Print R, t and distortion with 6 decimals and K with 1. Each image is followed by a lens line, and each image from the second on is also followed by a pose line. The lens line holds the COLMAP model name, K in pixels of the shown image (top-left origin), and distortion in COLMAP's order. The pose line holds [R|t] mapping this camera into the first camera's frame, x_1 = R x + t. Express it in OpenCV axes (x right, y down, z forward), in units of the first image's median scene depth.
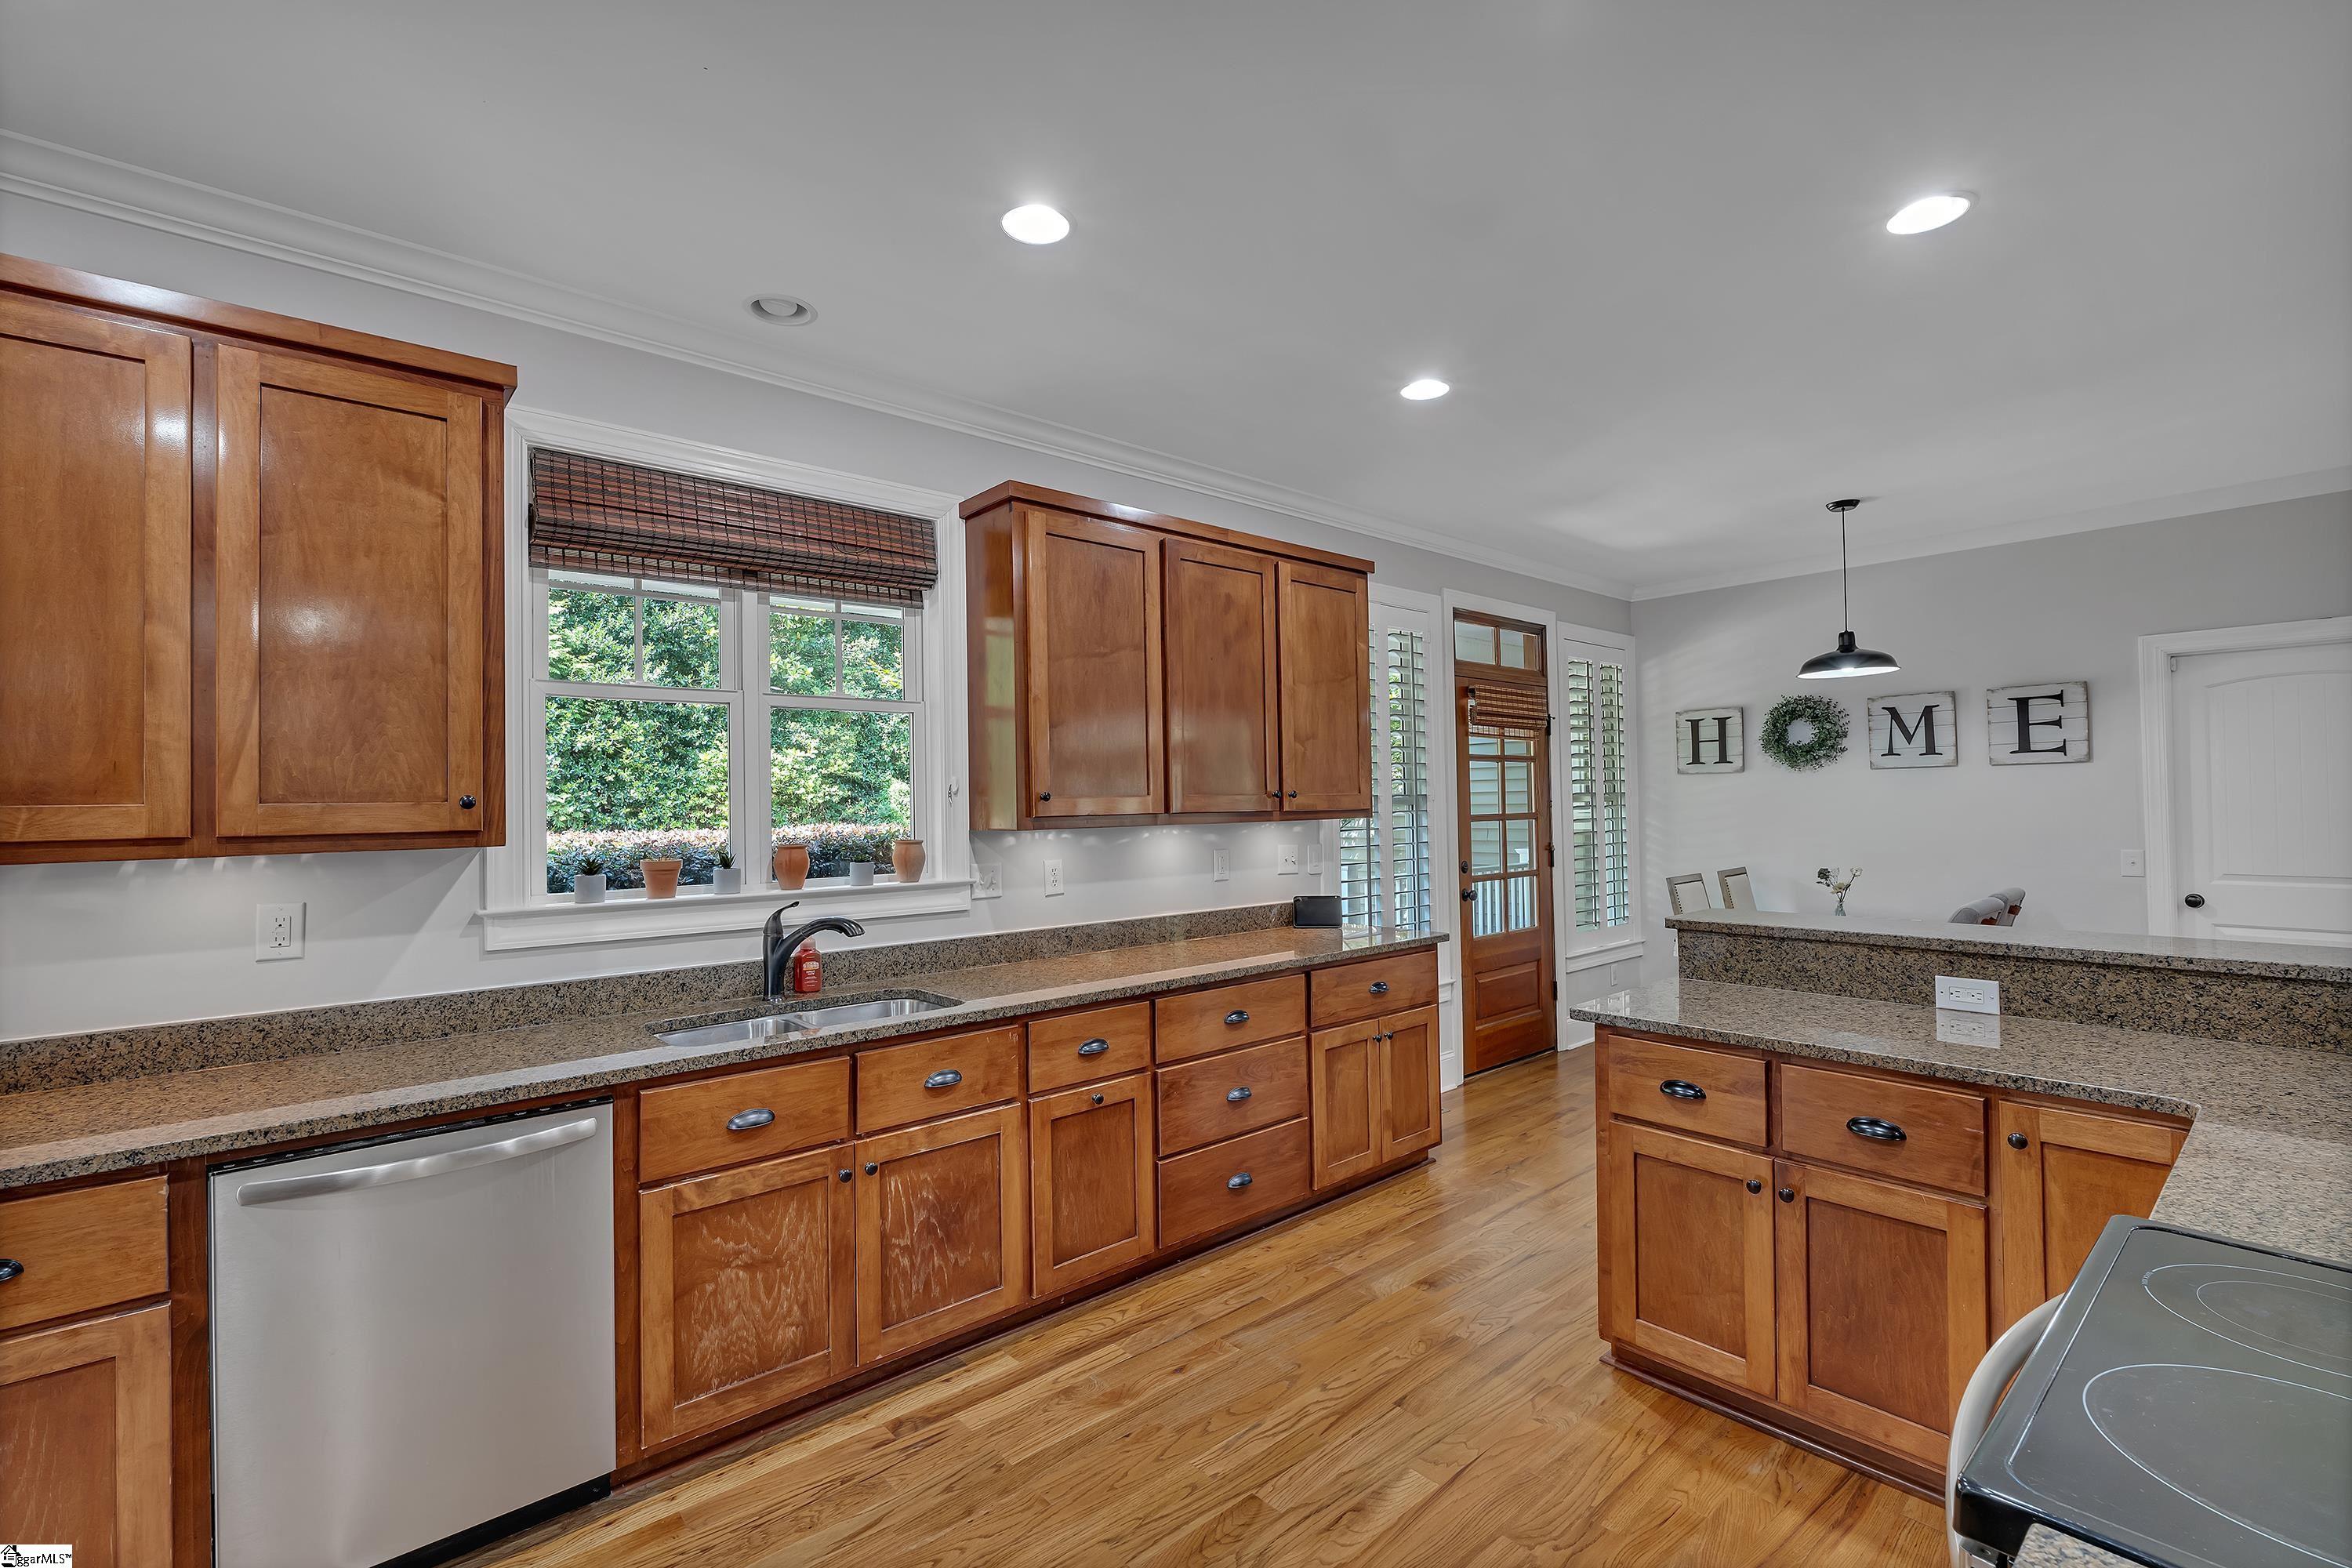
lens RADIAL K [[1033.5, 0, 1173.2], [0, 1033.5, 780.4], [0, 0, 1]] dist [-0.003963, -0.000058]
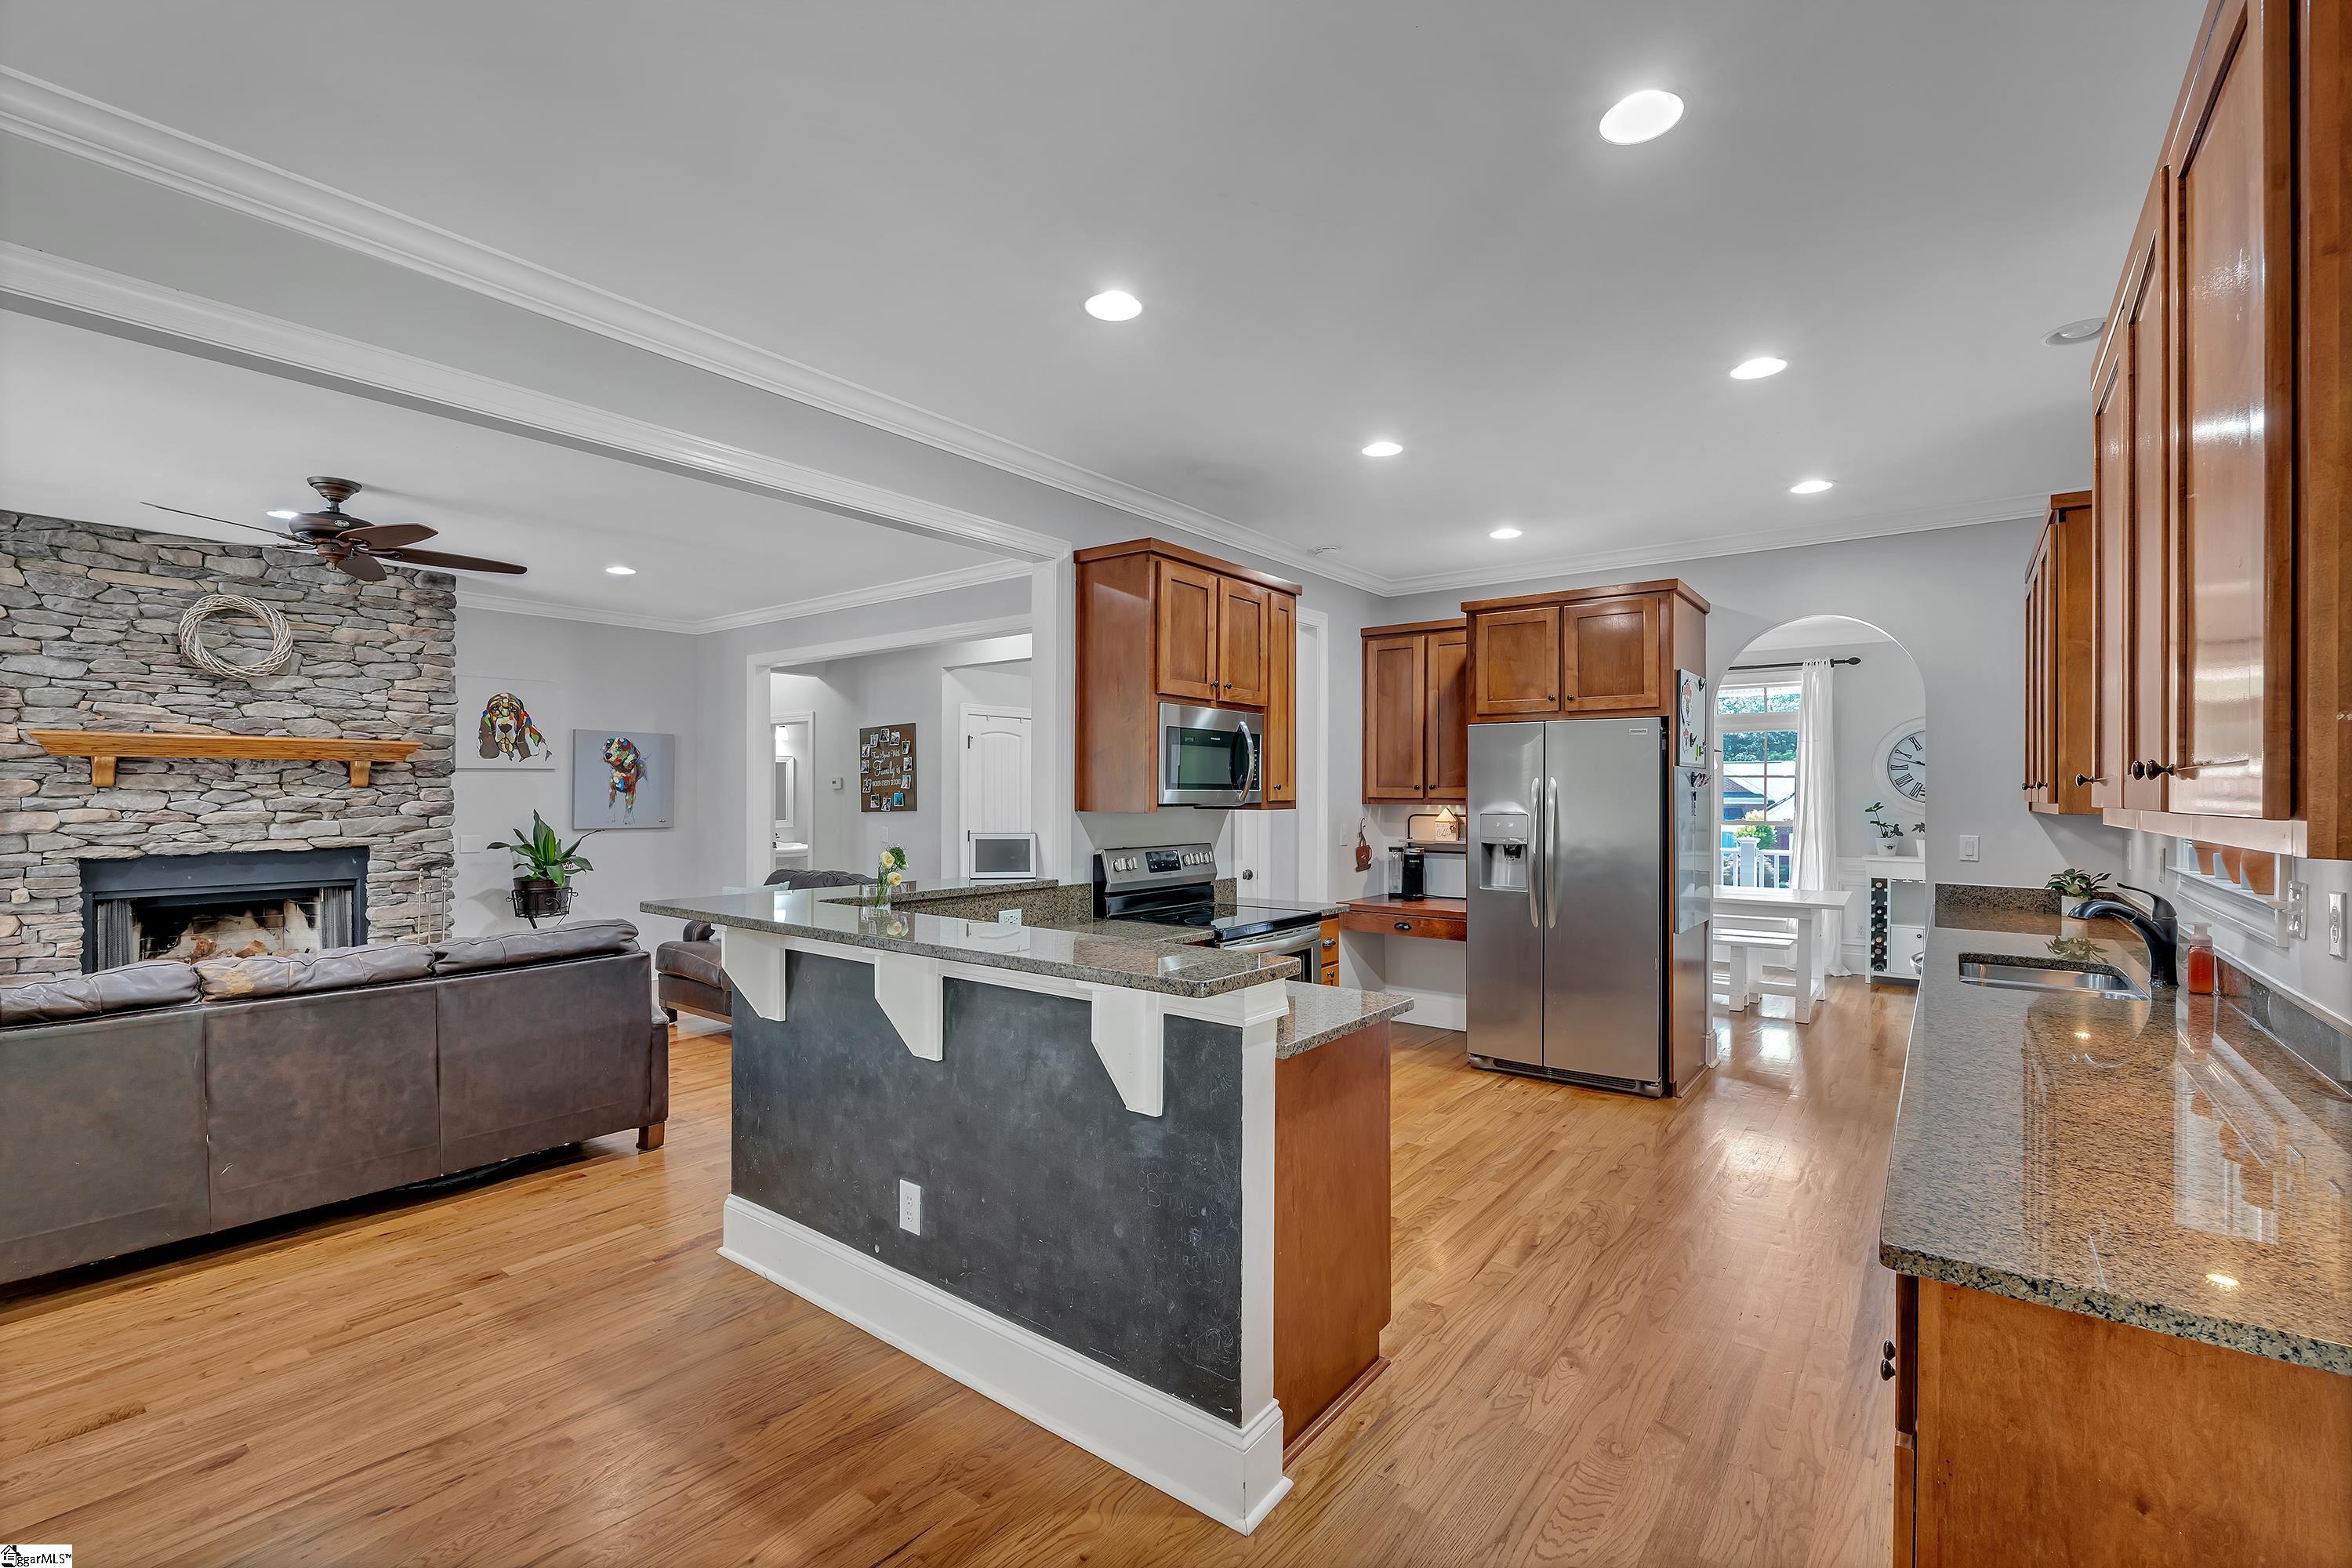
lens RADIAL K [[1033.5, 0, 1196.0], [0, 1033.5, 782.0], [0, 0, 1]] dist [-0.003963, -0.000058]
pose [[-0.977212, 0.010127, -0.212022, 0.448902], [0.016237, 0.999501, -0.027098, 0.018472], [0.211642, -0.029923, -0.976889, 1.086905]]
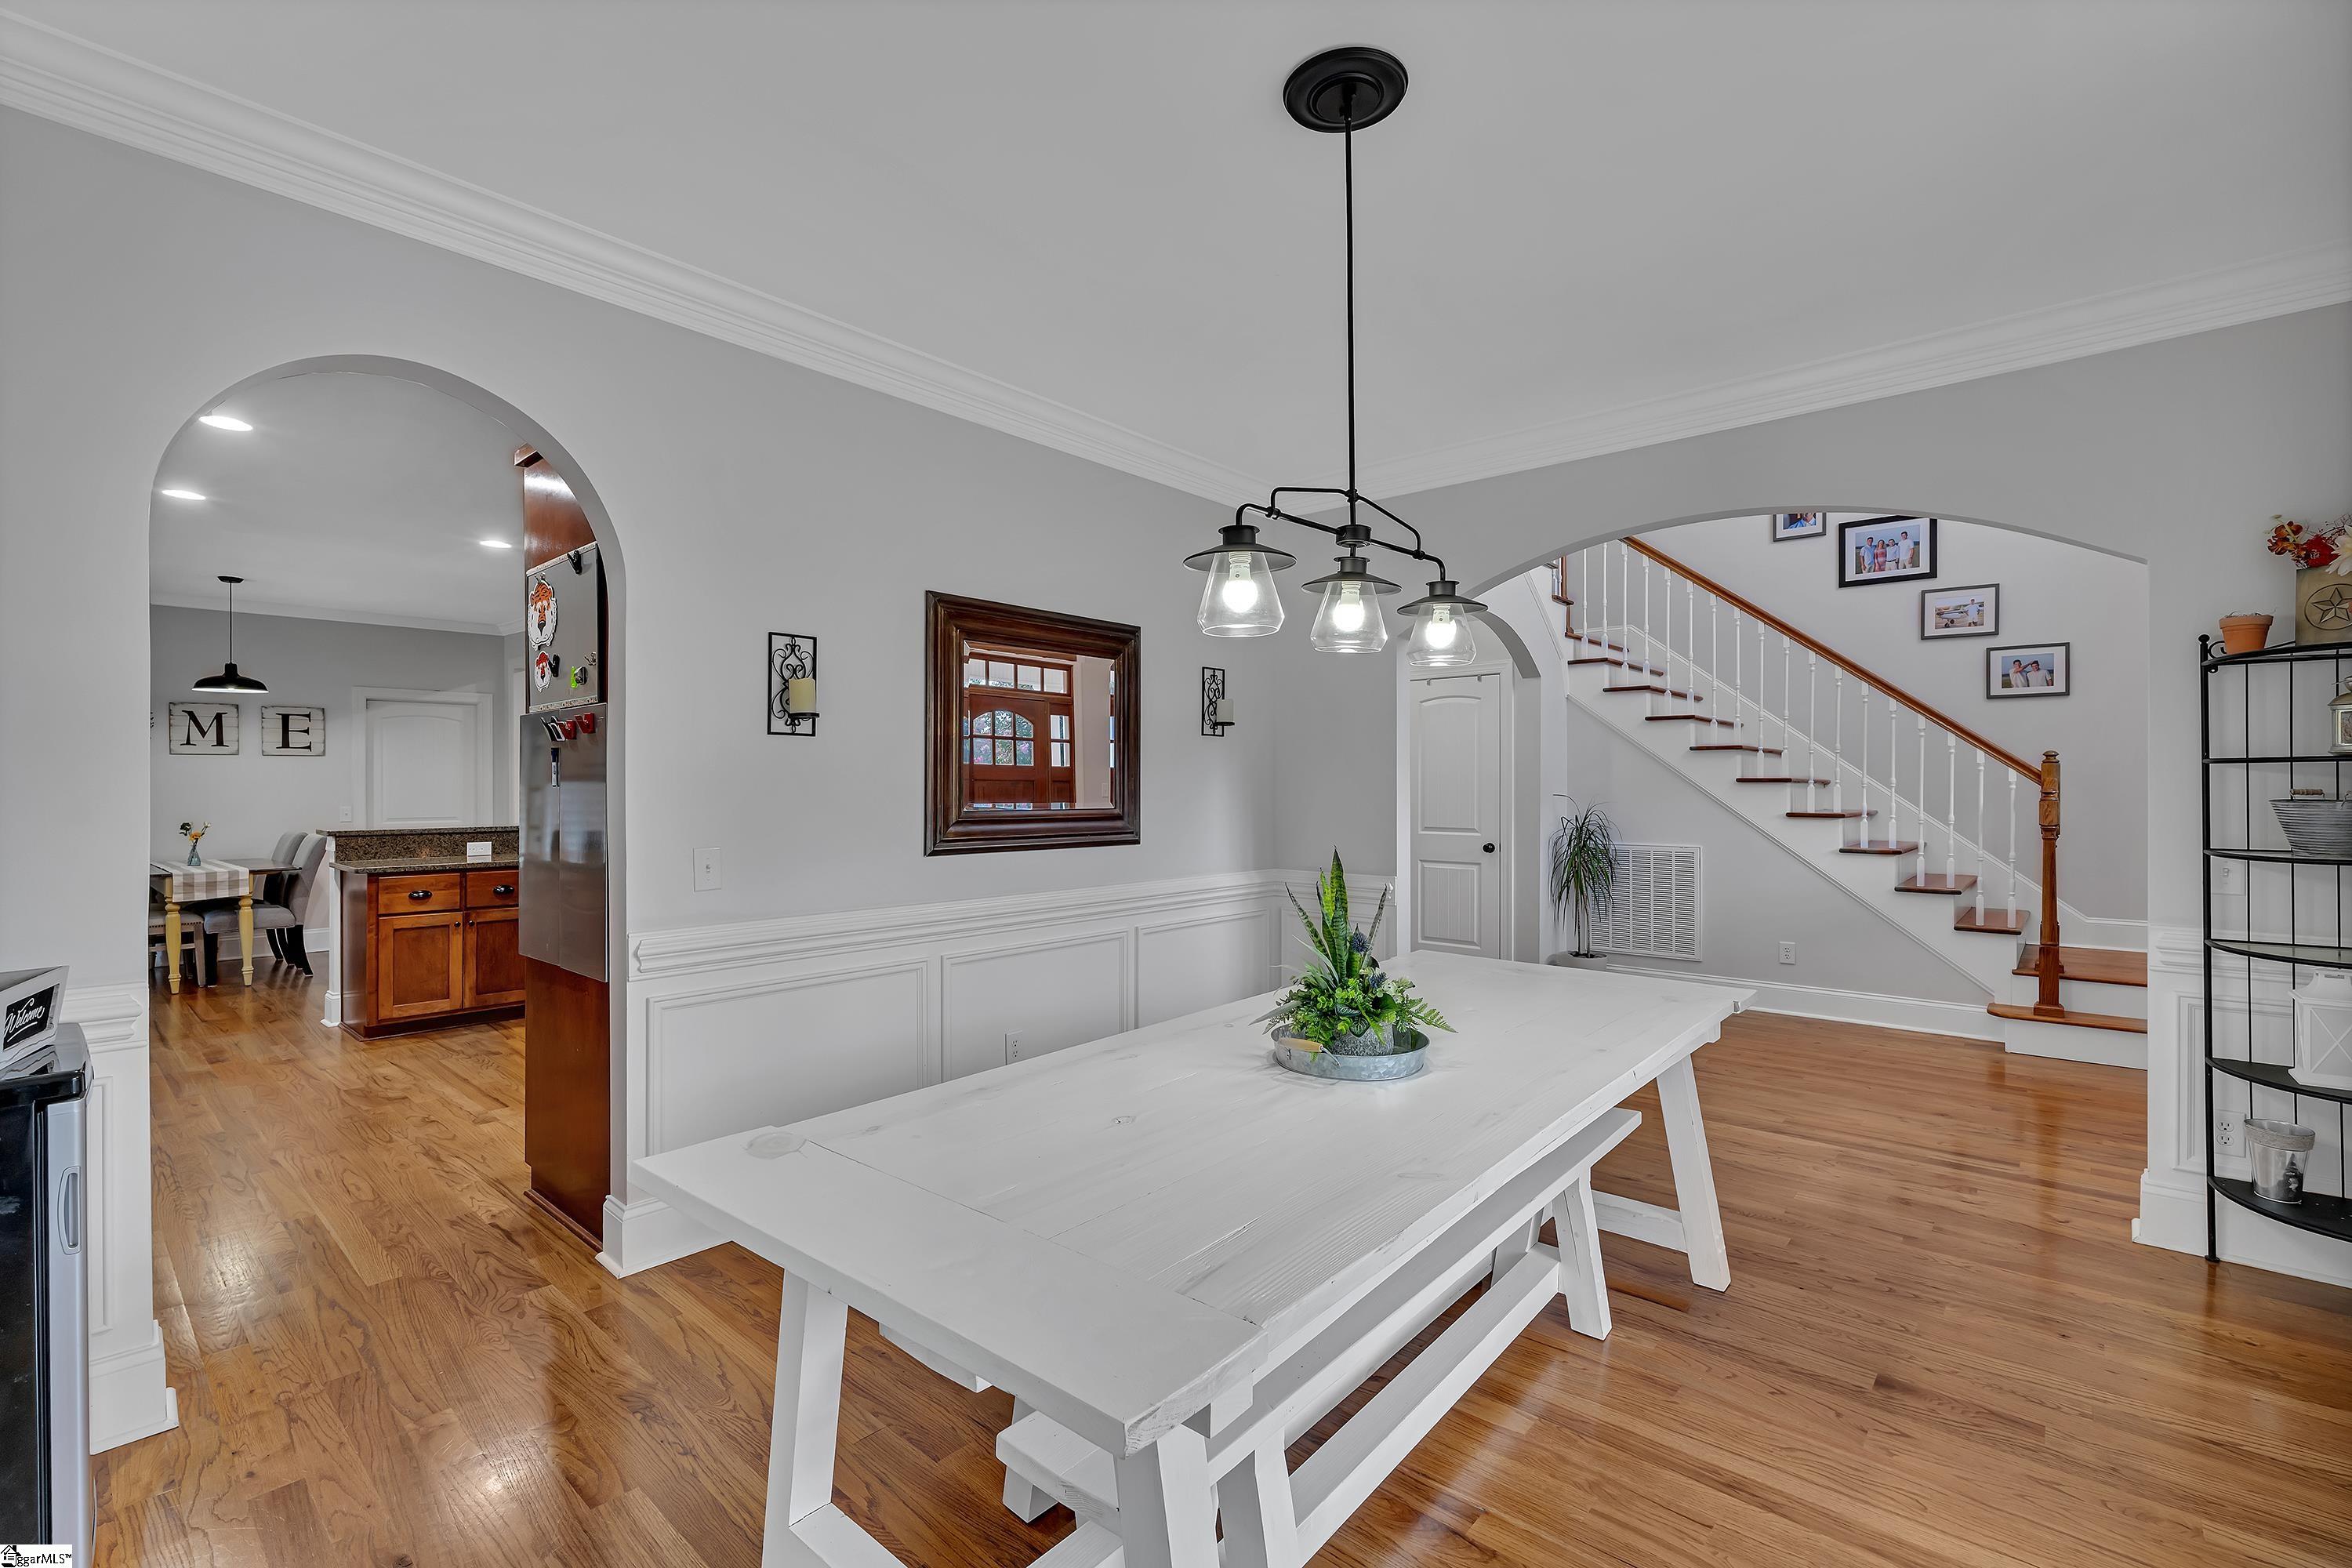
lens RADIAL K [[1033.5, 0, 1174.7], [0, 1033.5, 782.8], [0, 0, 1]] dist [-0.003963, -0.000058]
pose [[-0.126413, 0.013707, 0.991883, -1.020232], [-0.017119, 0.999725, -0.015997, 0.031199], [-0.991830, -0.019002, -0.126144, -0.186171]]
